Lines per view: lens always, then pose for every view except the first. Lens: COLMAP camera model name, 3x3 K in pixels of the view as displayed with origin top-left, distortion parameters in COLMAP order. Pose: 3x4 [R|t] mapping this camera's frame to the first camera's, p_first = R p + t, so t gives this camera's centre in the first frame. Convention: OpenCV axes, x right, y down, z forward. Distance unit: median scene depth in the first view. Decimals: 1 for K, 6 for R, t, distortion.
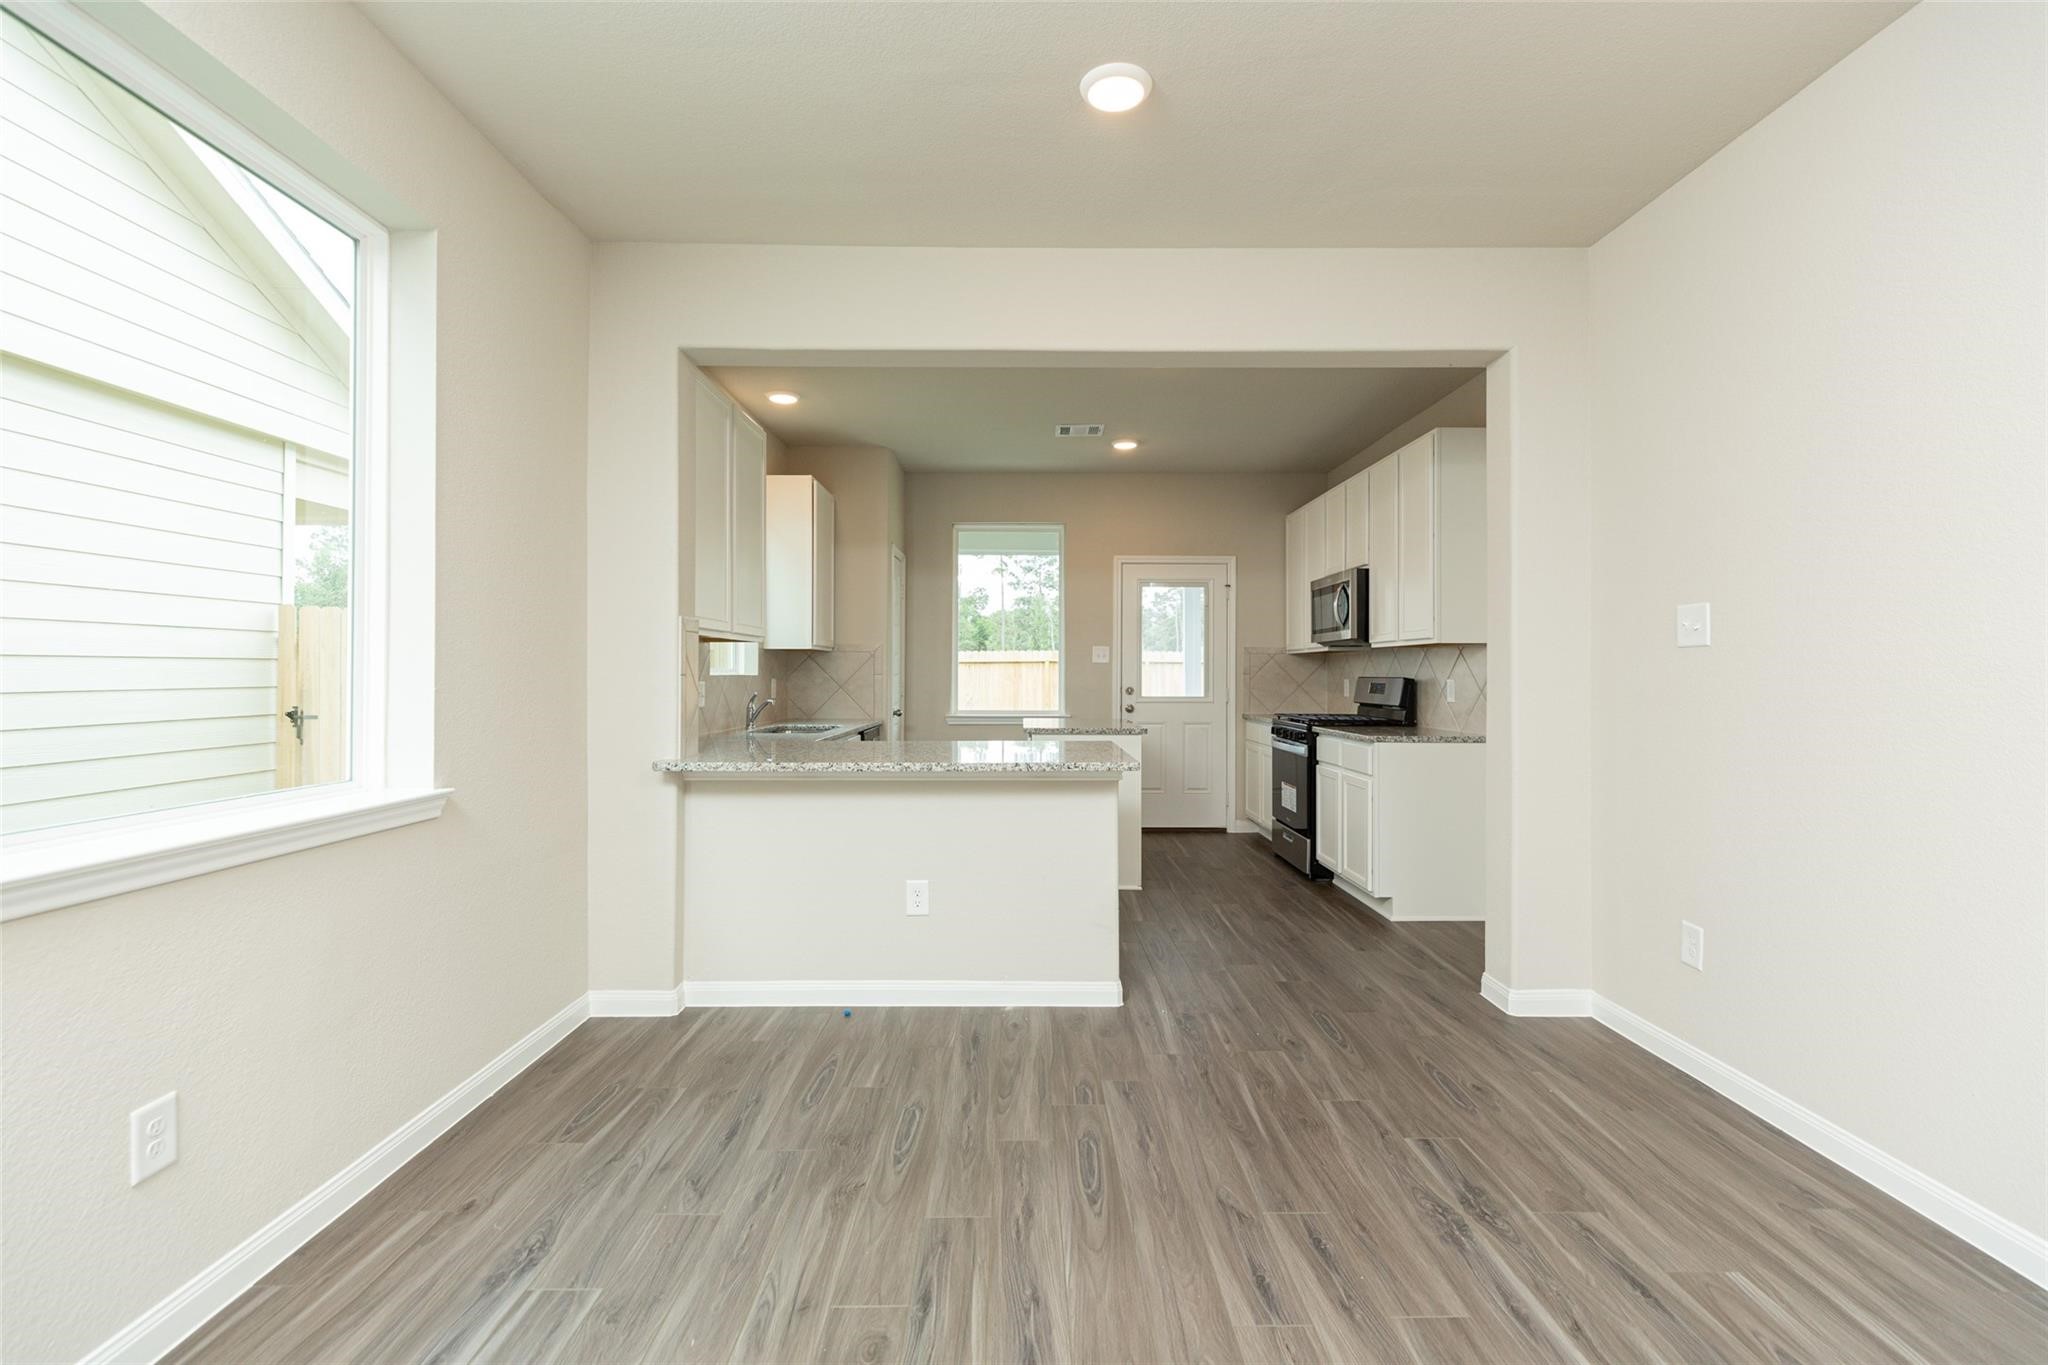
lens RADIAL K [[938.2, 0, 1020.0], [0, 938.2, 673.7], [0, 0, 1]] dist [-0.002472, -0.000668]
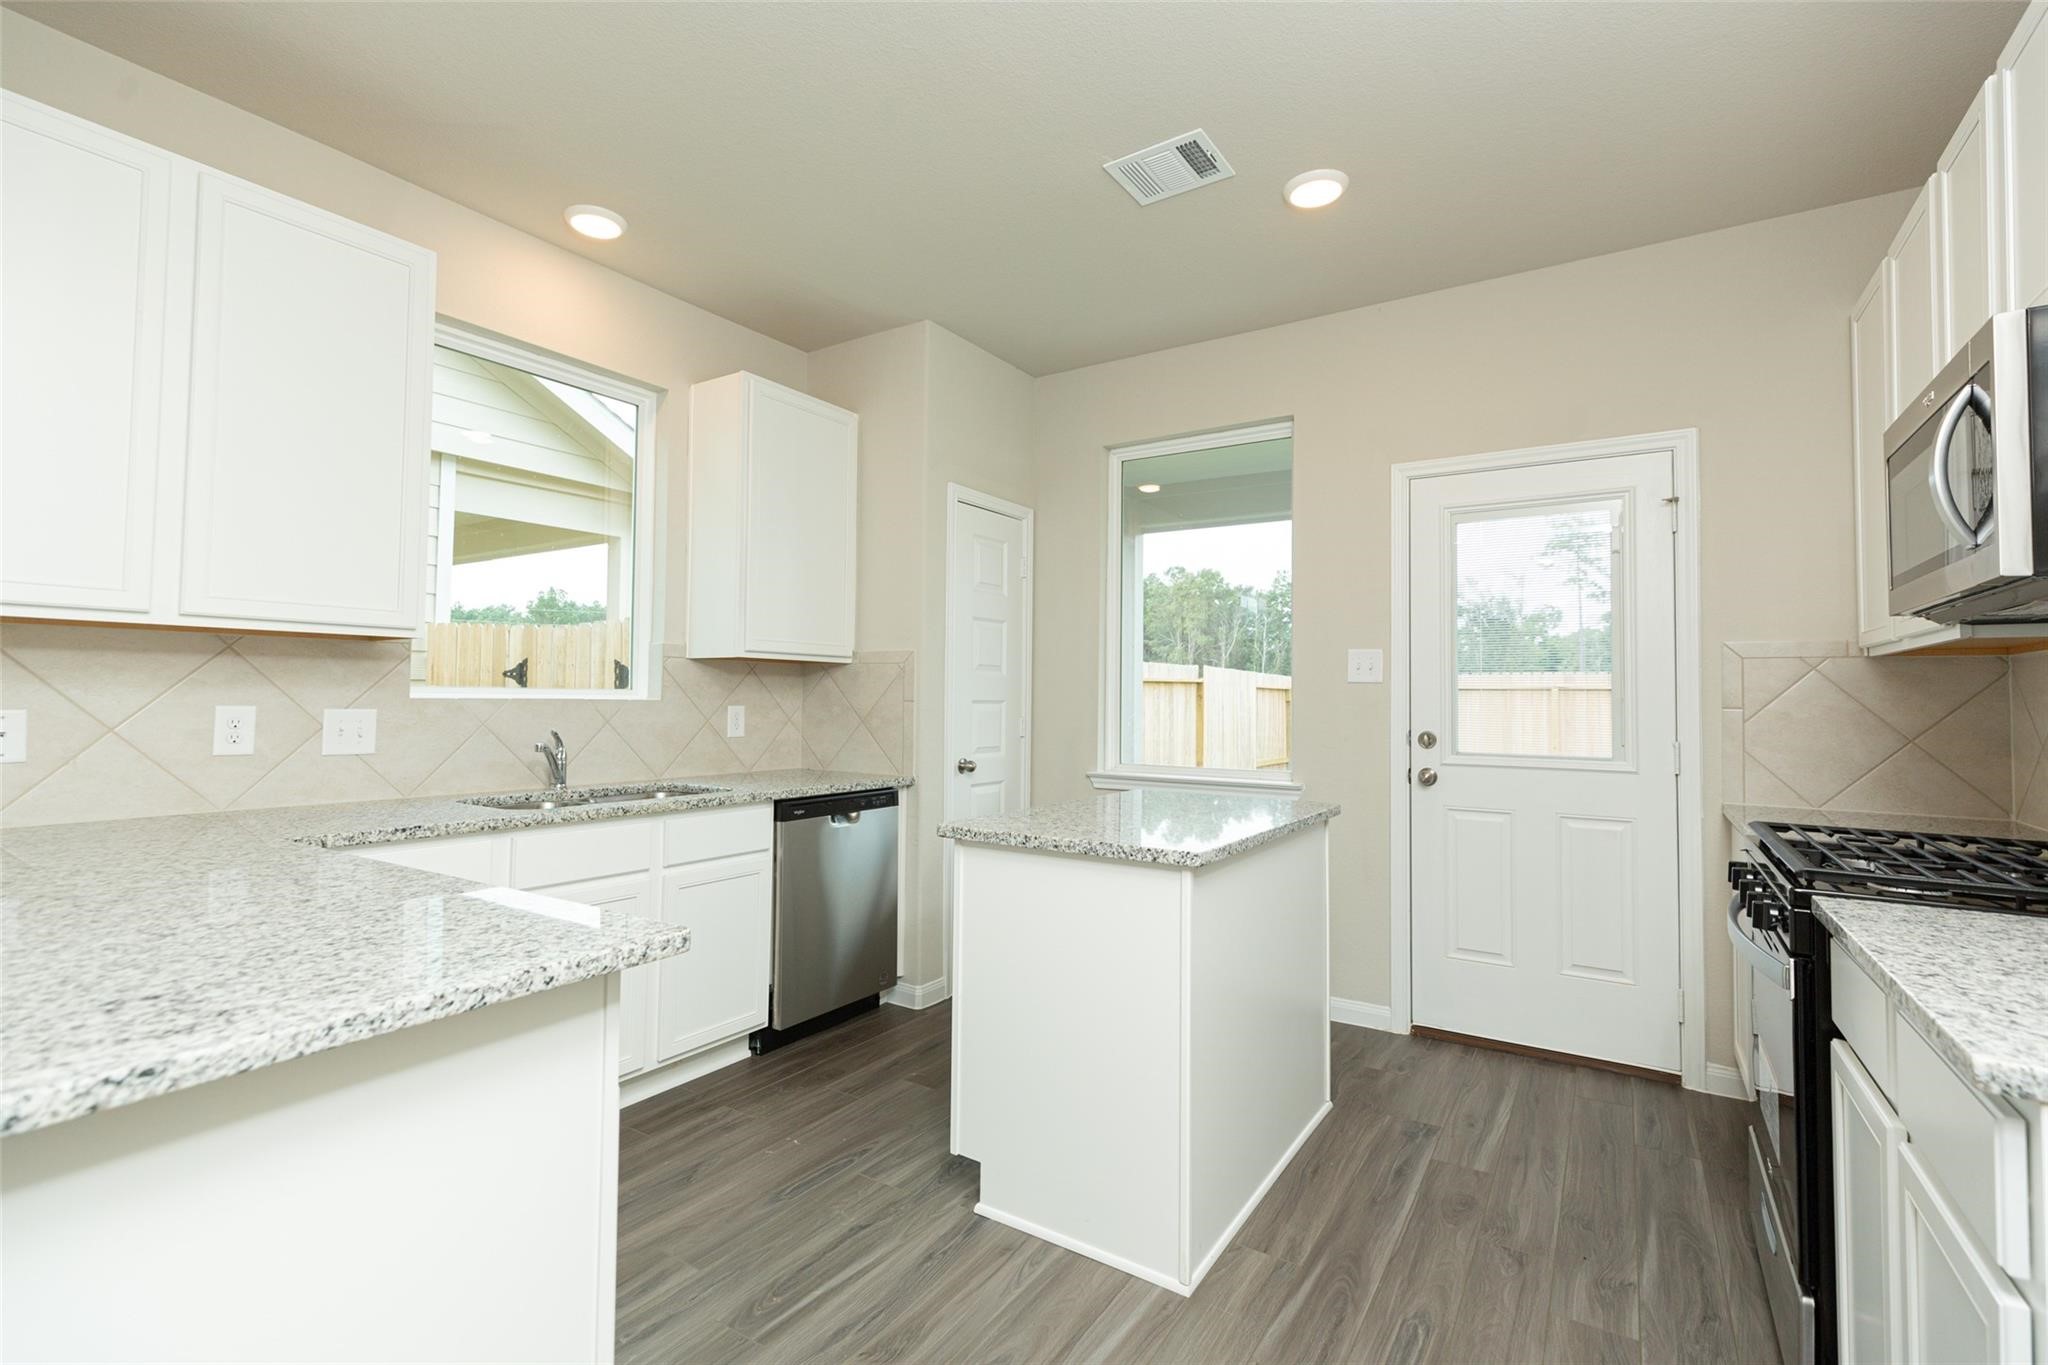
lens RADIAL K [[938.2, 0, 969.7], [0, 938.2, 667.2], [0, 0, 1]] dist [-0.002472, -0.000668]
pose [[0.826338, -0.008832, -0.563105, 0.193418], [-0.011260, 0.999418, -0.032200, -0.000726], [0.563061, 0.032949, 0.825758, 0.465303]]
